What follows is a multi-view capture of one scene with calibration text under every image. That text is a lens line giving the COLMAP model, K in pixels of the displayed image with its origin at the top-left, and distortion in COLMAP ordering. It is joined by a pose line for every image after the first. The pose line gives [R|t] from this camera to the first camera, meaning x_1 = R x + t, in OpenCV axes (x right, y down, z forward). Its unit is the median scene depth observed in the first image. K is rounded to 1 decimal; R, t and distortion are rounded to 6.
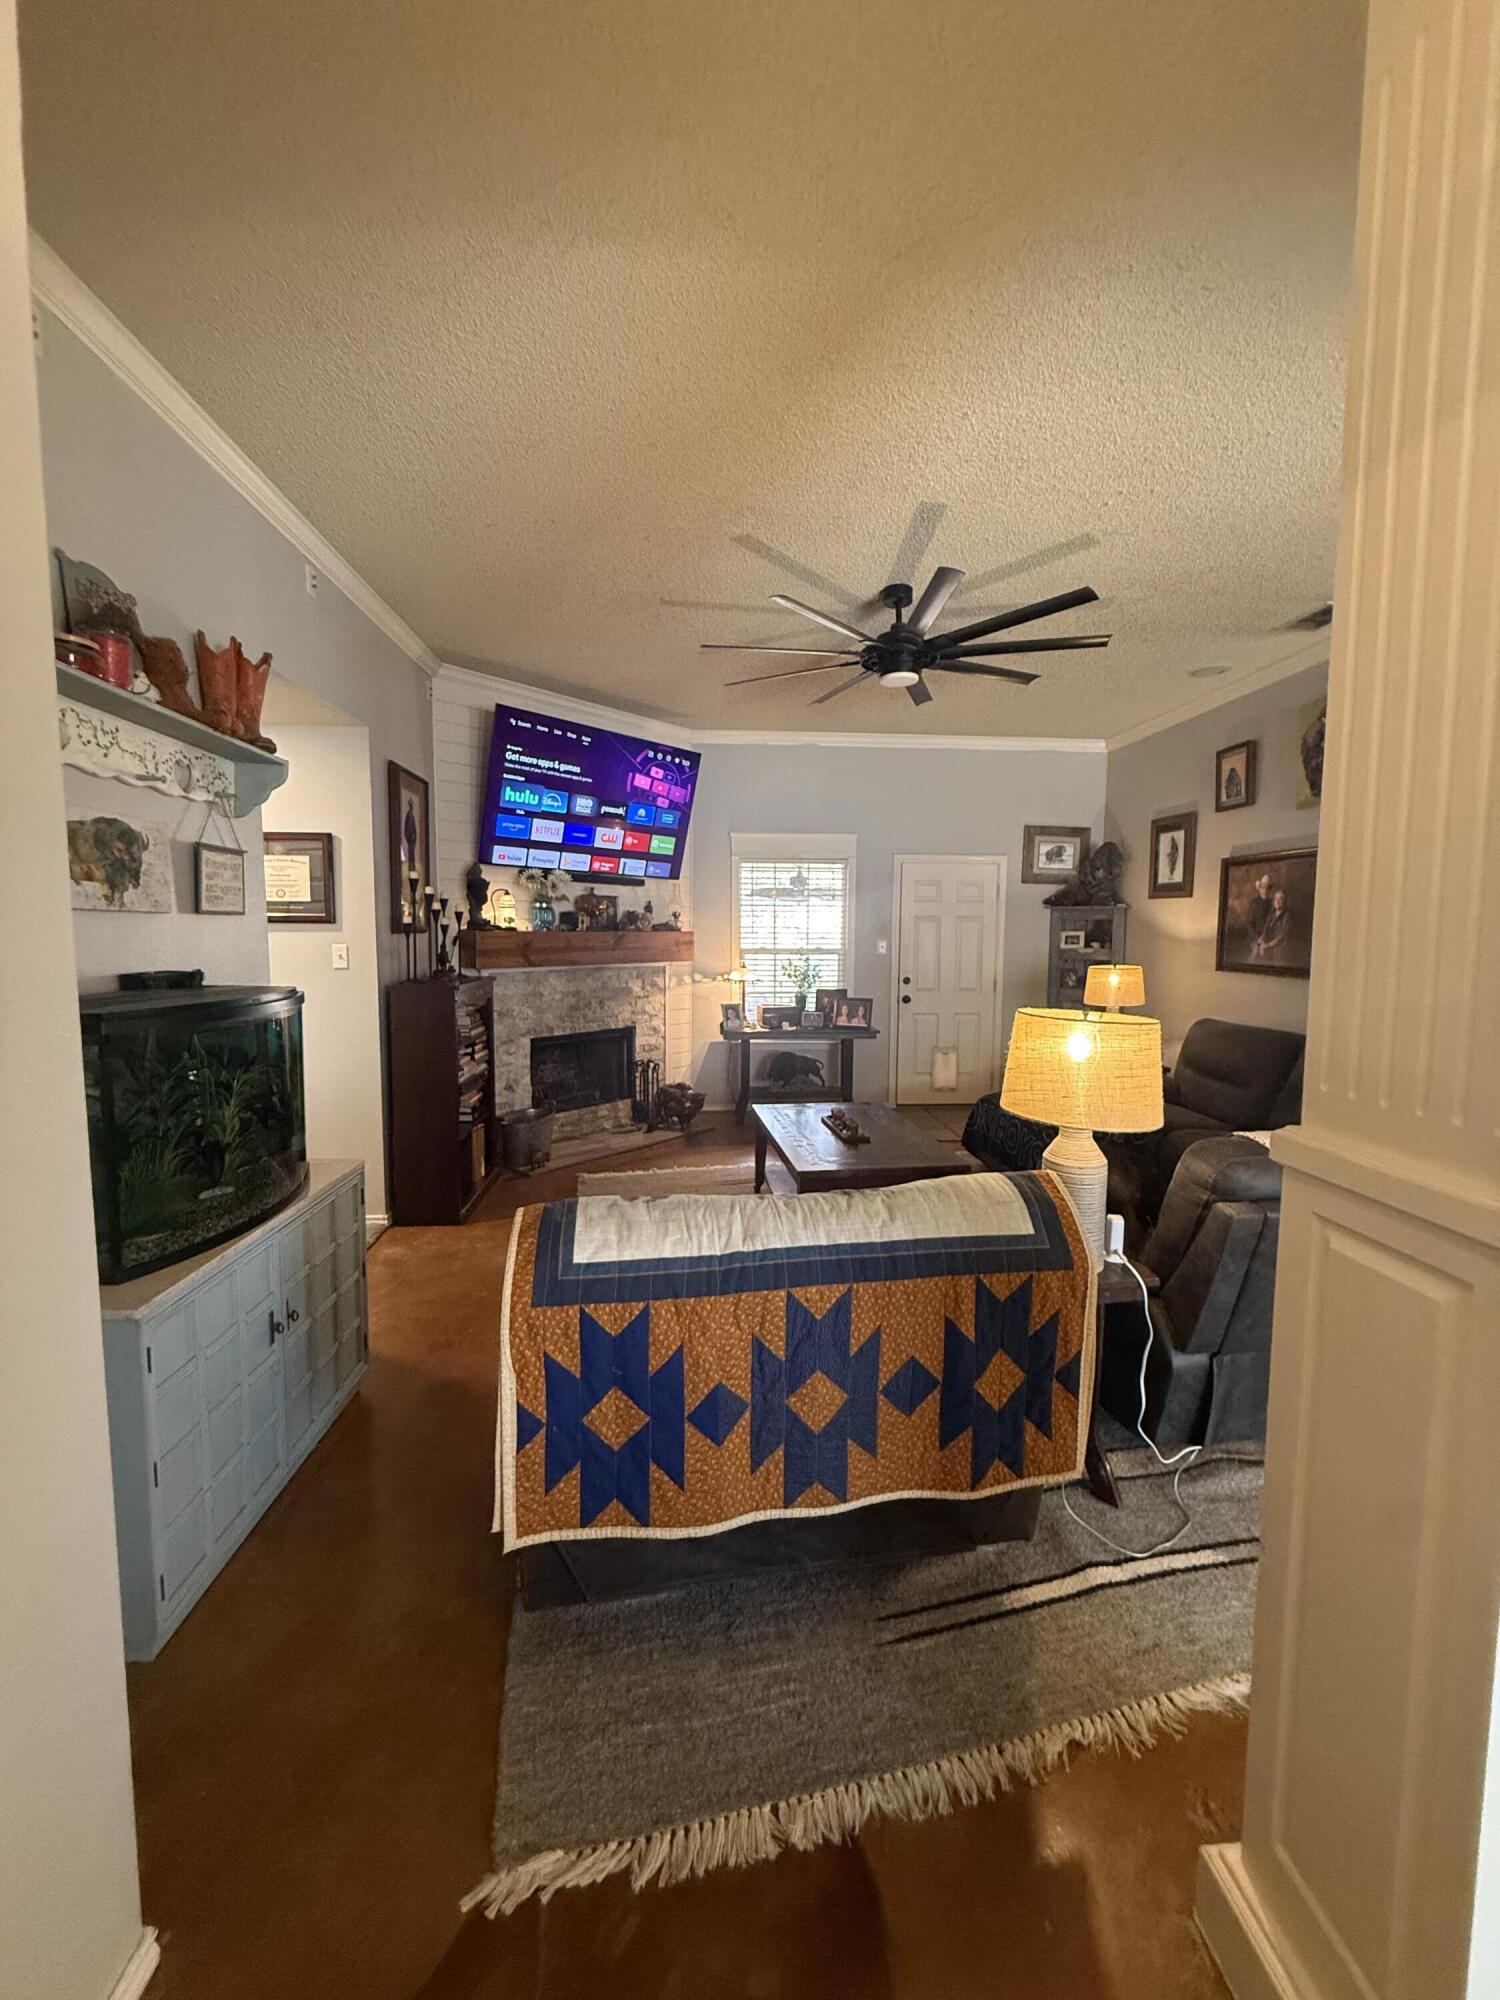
lens RADIAL K [[799.6, 0, 748.5], [0, 799.6, 993.2], [0, 0, 1]] dist [0.000823, -0.000209]
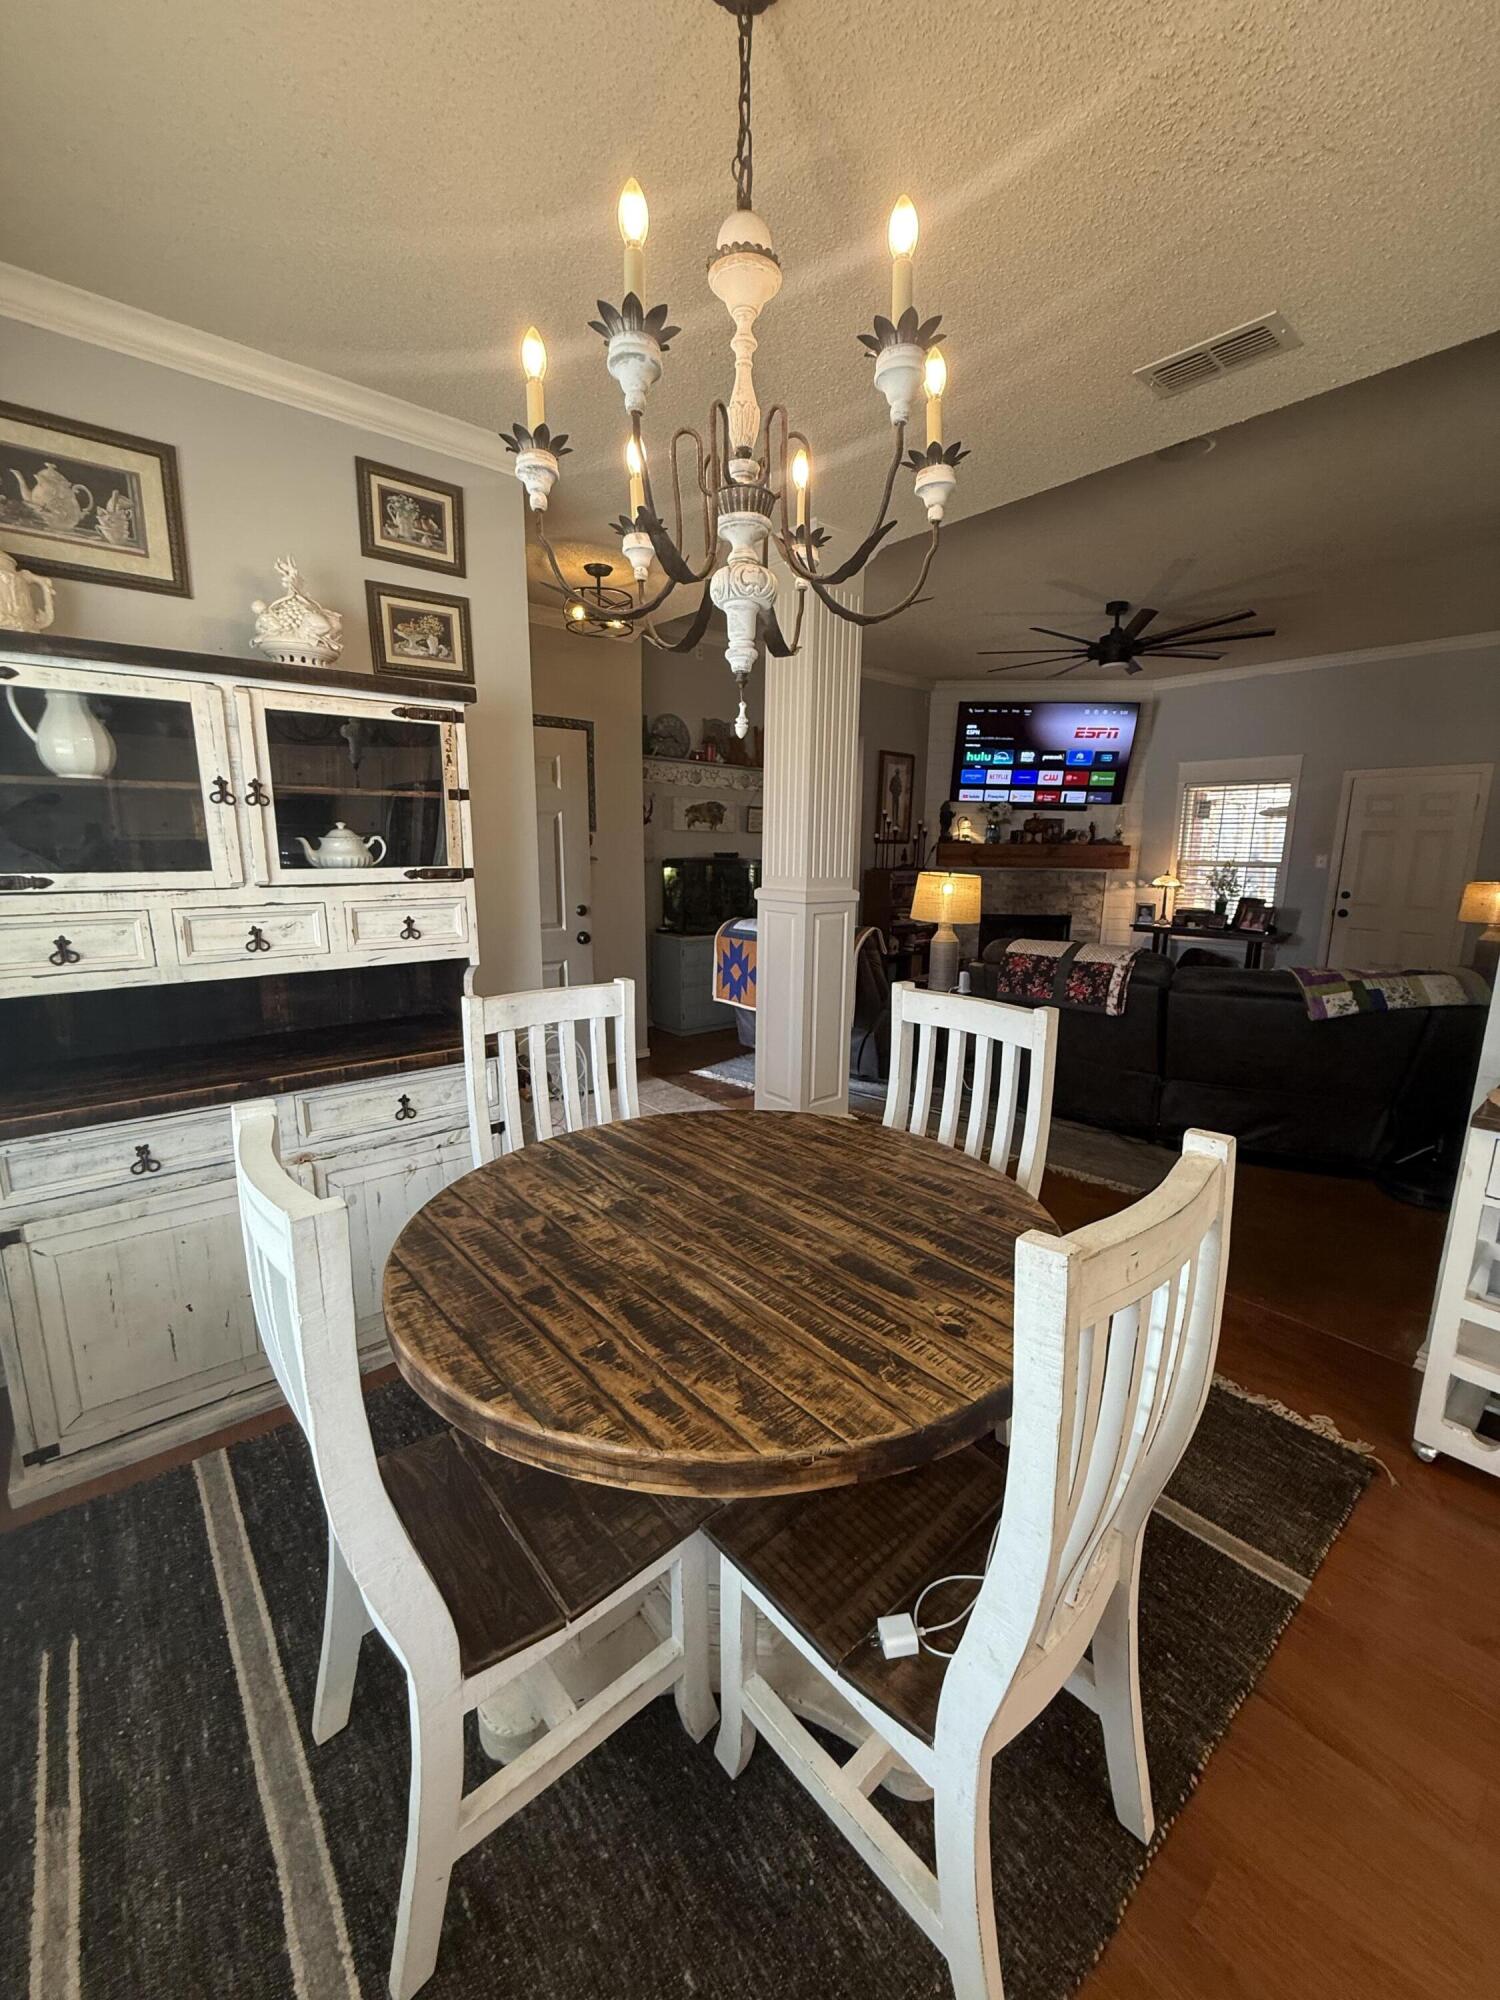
lens RADIAL K [[799.6, 0, 748.5], [0, 799.6, 993.2], [0, 0, 1]] dist [0.000823, -0.000209]
pose [[0.593302, 0.149160, -0.791040, 0.675084], [-0.073721, 0.988621, 0.131124, 0.036302], [0.801597, -0.019479, 0.597547, -0.275716]]
